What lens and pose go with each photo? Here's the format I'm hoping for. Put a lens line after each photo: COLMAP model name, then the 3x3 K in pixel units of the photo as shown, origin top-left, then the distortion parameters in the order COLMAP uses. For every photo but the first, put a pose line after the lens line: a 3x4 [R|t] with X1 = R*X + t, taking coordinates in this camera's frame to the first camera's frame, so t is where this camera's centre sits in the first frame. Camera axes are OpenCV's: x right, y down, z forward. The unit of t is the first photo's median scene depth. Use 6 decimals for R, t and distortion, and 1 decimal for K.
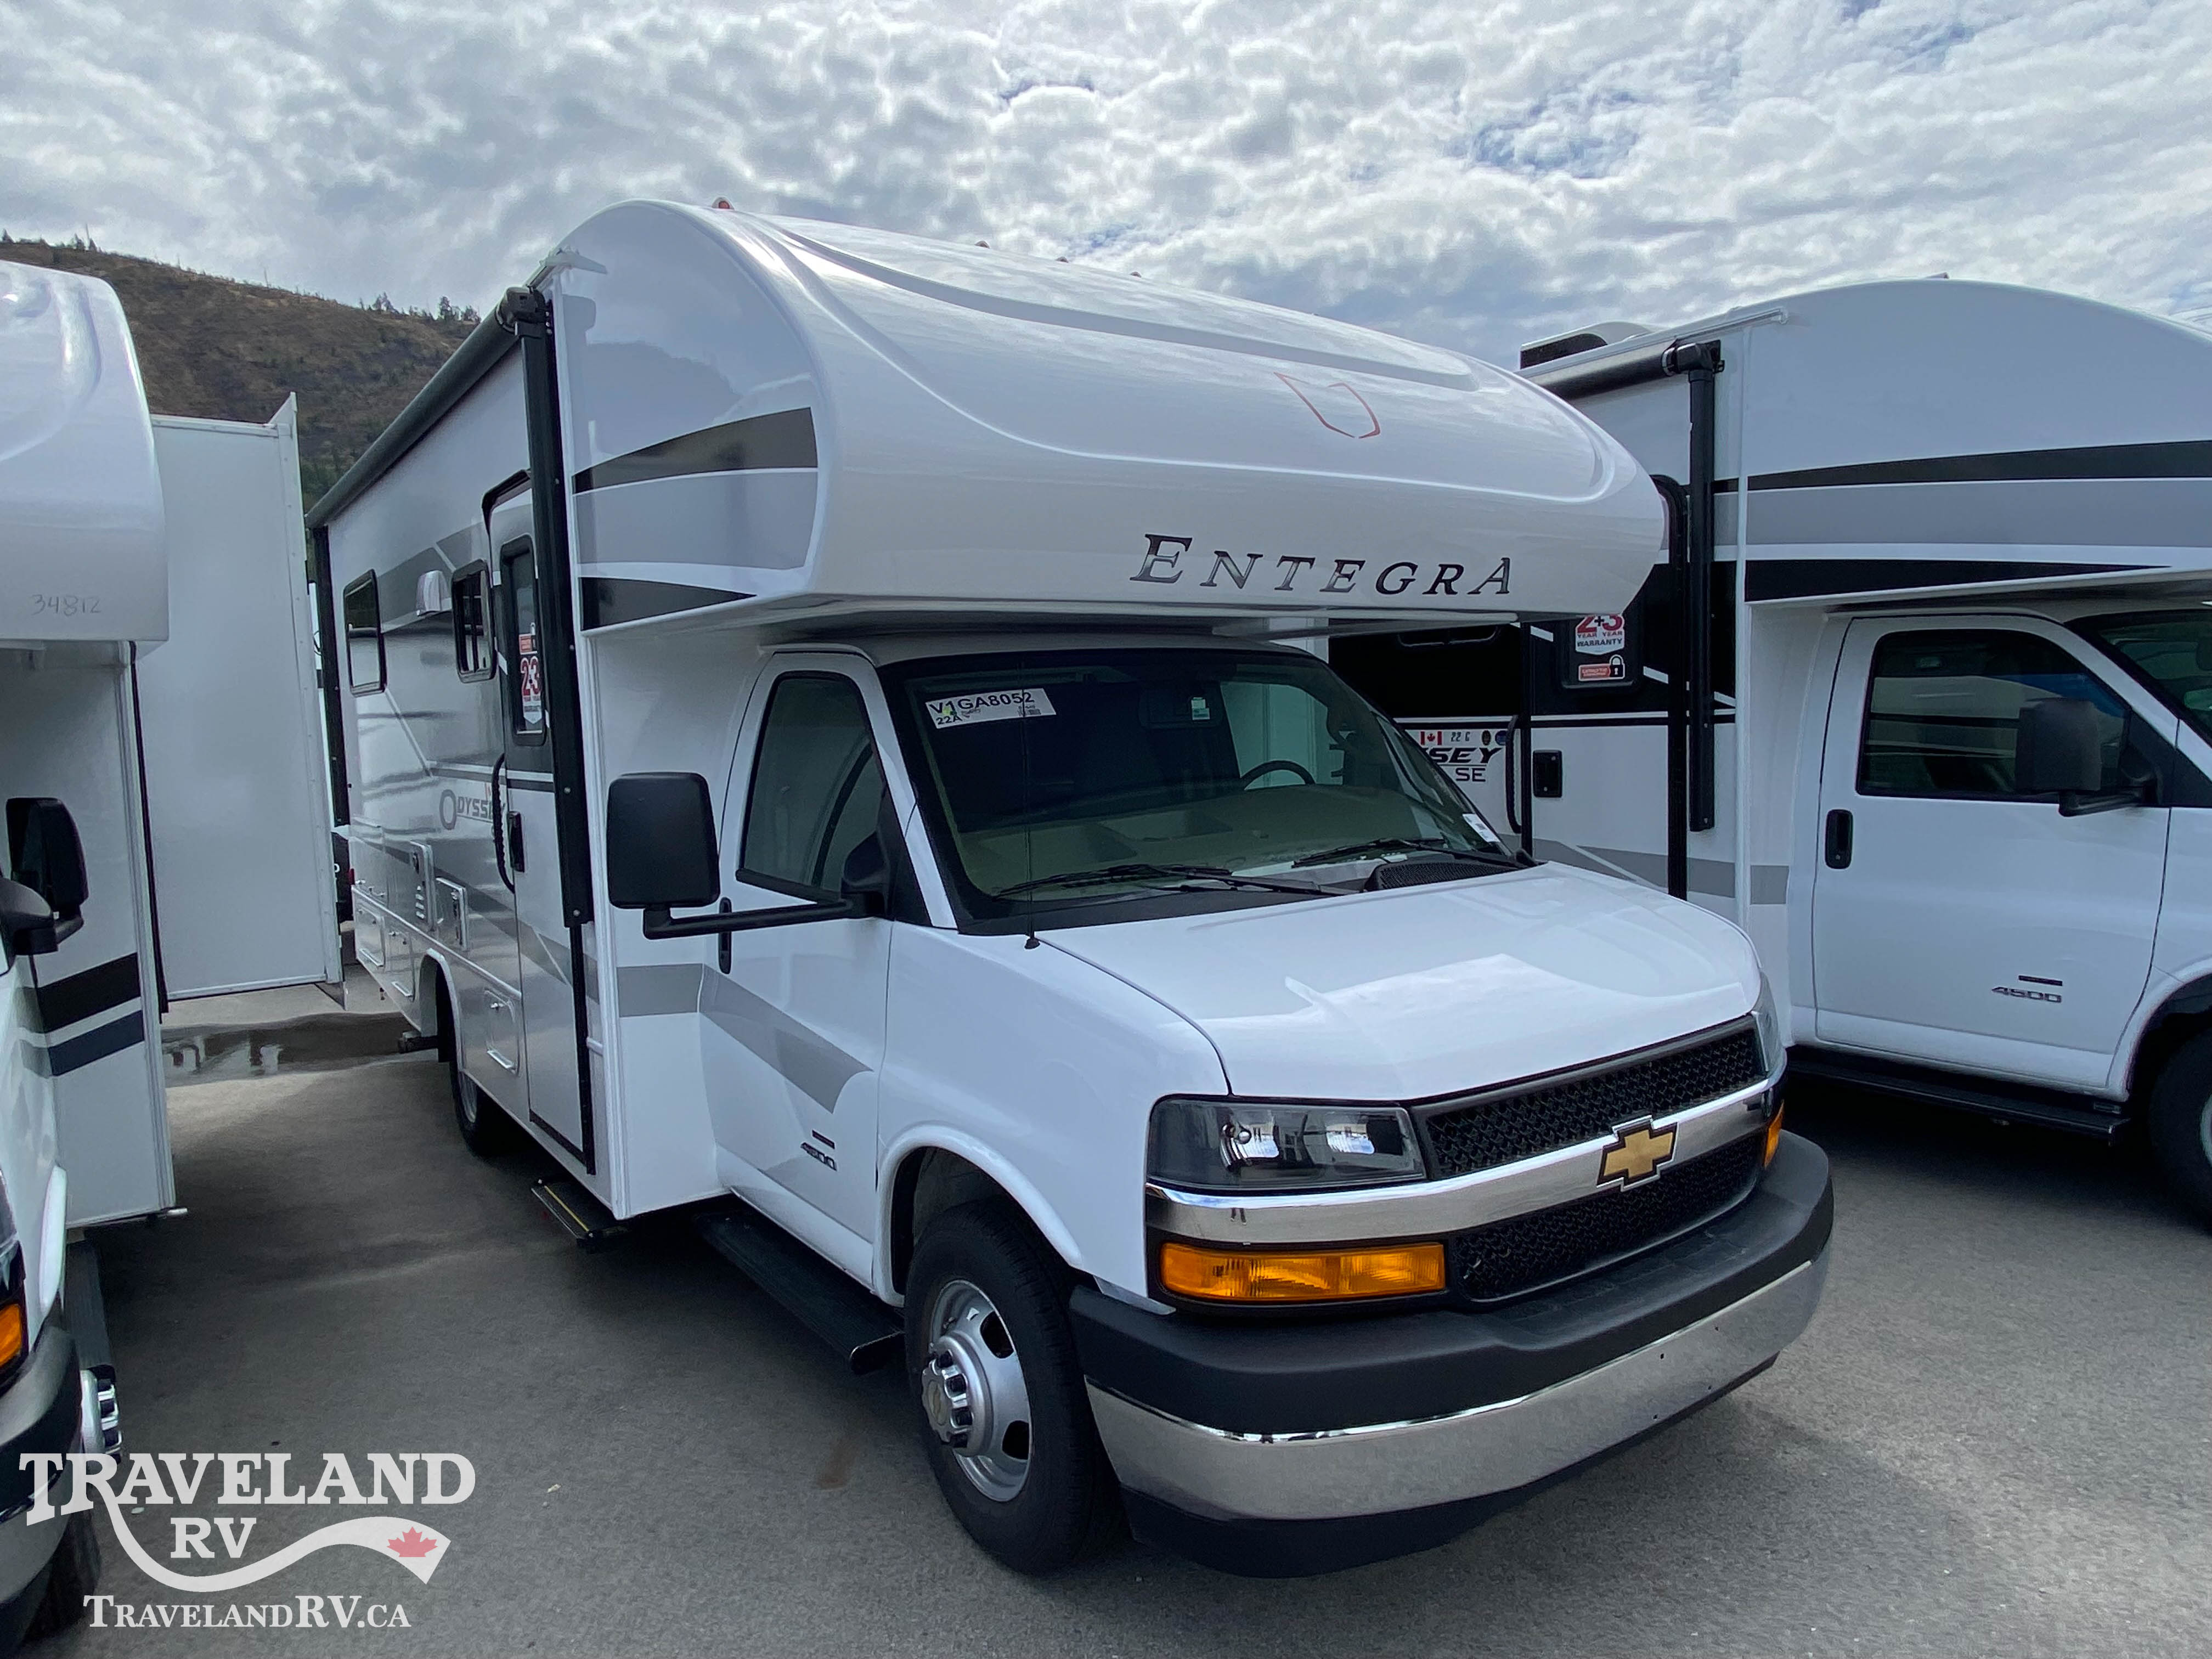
lens RADIAL K [[1406.6, 0, 1106.0], [0, 1406.6, 829.5], [0, 0, 1]] dist [0.006117, -0.003208]
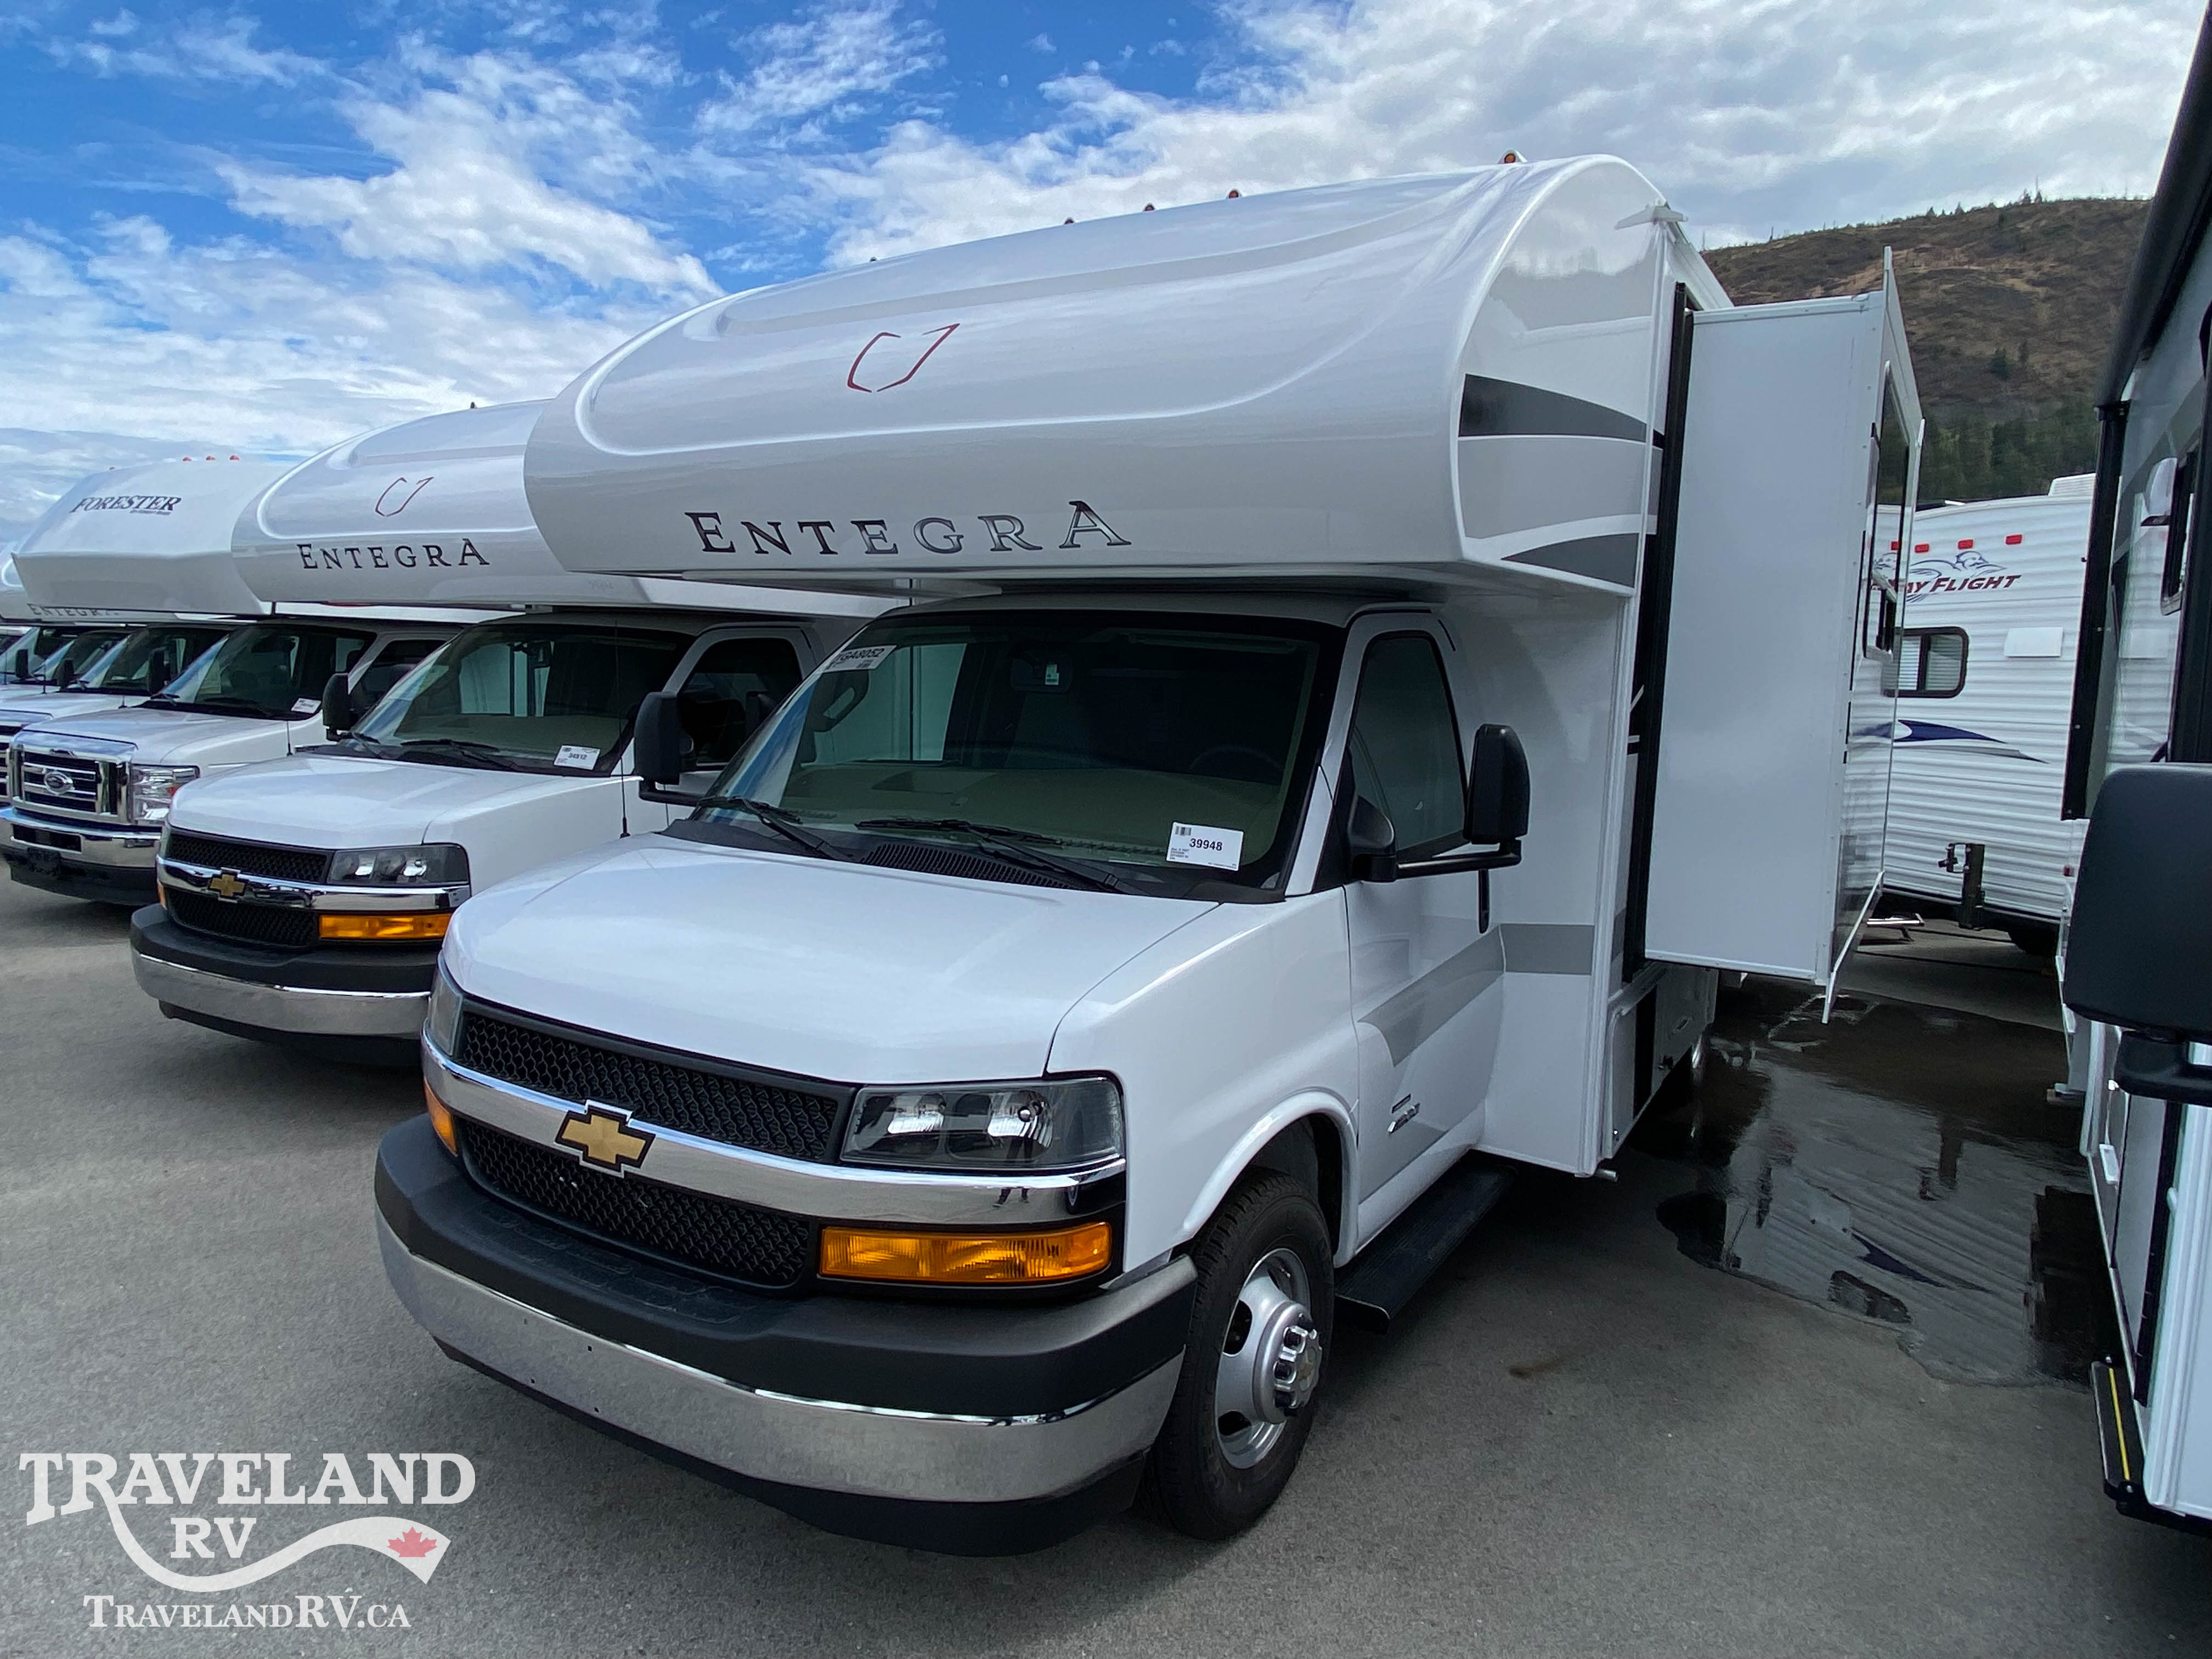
lens RADIAL K [[1448.0, 0, 1118.7], [0, 1448.0, 806.3], [0, 0, 1]] dist [0.002282, -0.003391]
pose [[0.395754, 0.132873, -0.908693, 0.746832], [-0.119419, 0.988522, 0.092537, -0.069320], [0.910559, 0.071893, 0.407079, 0.484998]]
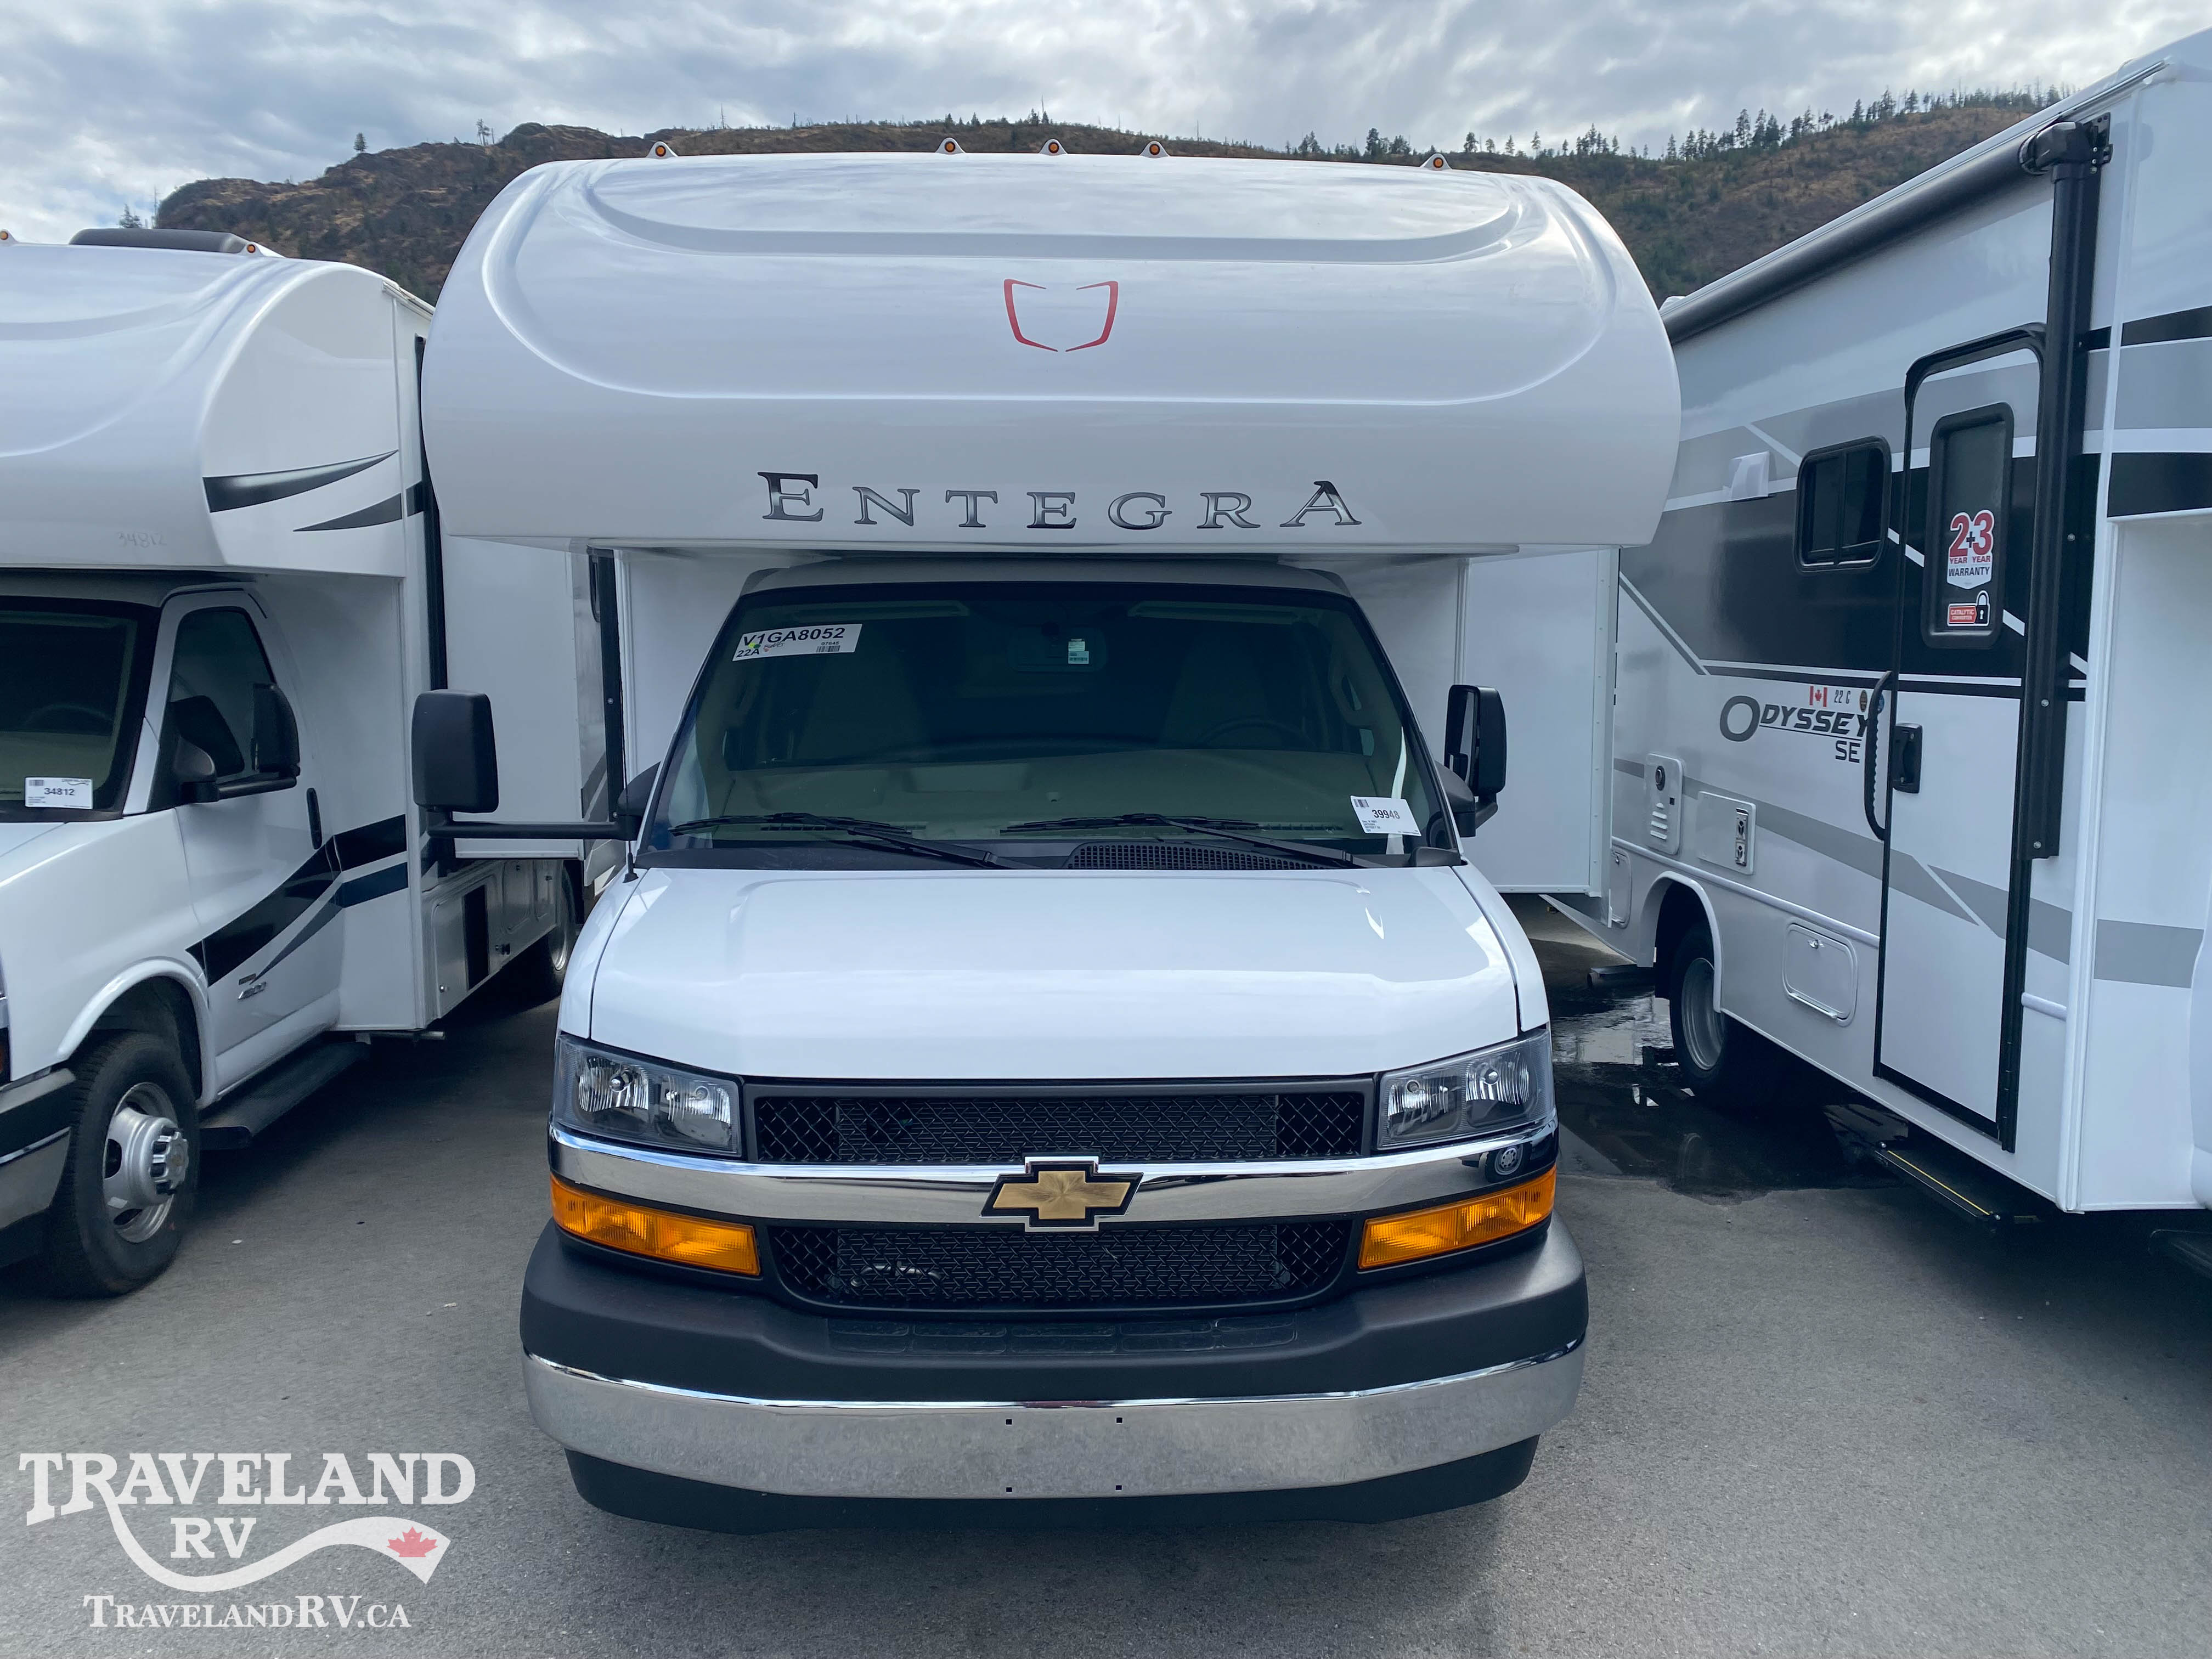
lens RADIAL K [[1704.7, 0, 1106.0], [0, 1704.7, 829.5], [0, 0, 1]] dist [0.074474, -0.130521]
pose [[0.837922, 0.098860, -0.536762, 0.506412], [-0.075594, 0.995002, 0.065250, -0.034052], [0.540529, -0.014099, 0.841207, 0.073601]]
